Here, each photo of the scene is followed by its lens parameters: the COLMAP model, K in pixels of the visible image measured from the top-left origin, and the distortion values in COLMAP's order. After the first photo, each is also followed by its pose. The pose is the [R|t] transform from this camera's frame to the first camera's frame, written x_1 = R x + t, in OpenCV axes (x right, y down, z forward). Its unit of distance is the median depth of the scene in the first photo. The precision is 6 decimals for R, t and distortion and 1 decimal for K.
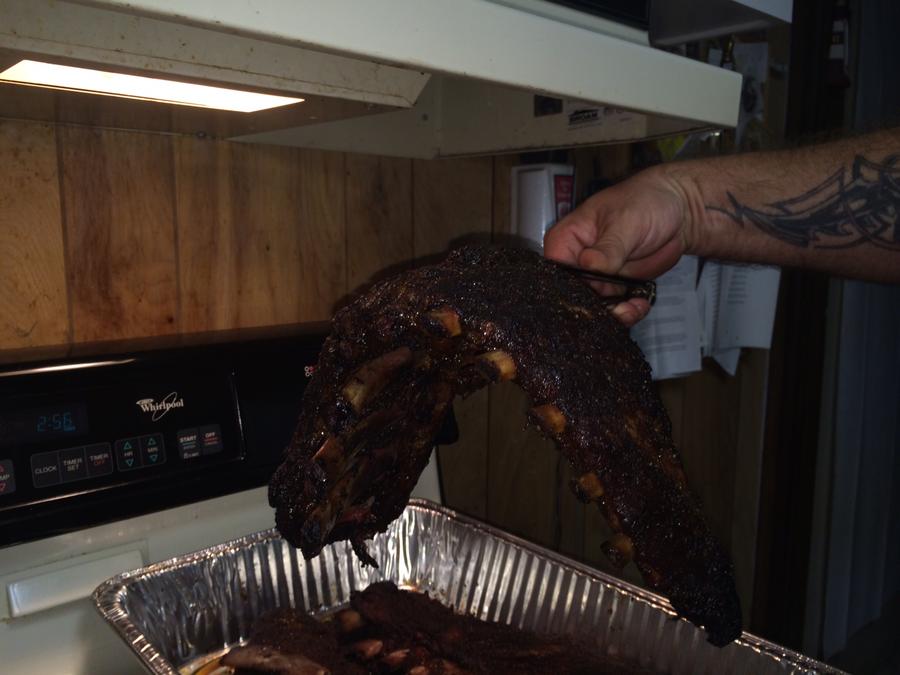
lens RADIAL K [[778.1, 0, 453.6], [0, 778.1, 337.1], [0, 0, 1]] dist [0.036957, -0.059663]
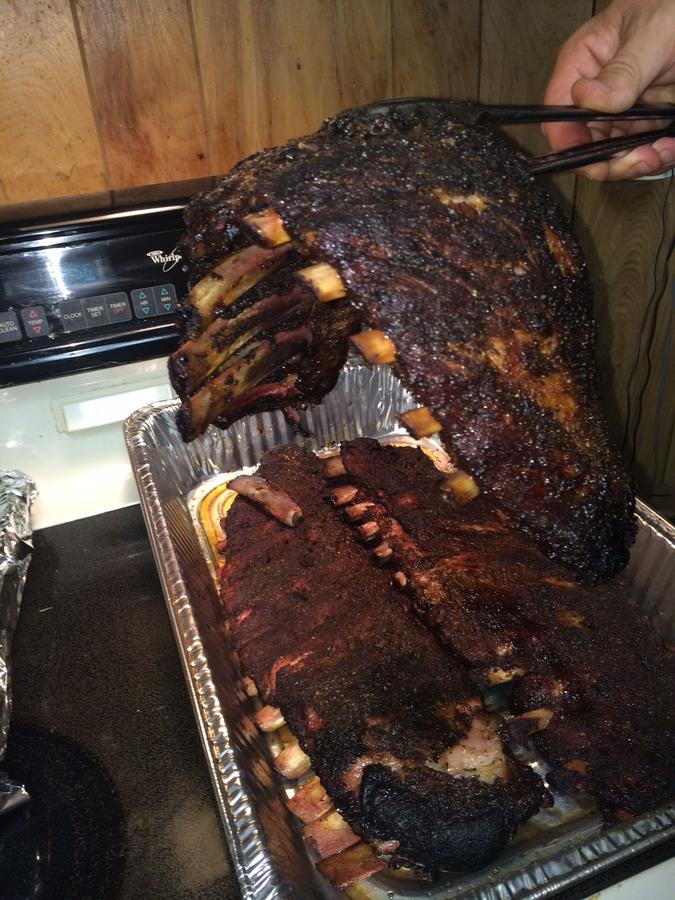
lens RADIAL K [[778.1, 0, 333.7], [0, 778.1, 456.6], [0, 0, 1]] dist [0.036957, -0.059663]
pose [[0.929287, 0.124457, -0.347758, 0.211928], [0.023043, 0.920152, 0.390883, -0.062760], [0.368638, -0.371256, 0.852218, 0.082969]]
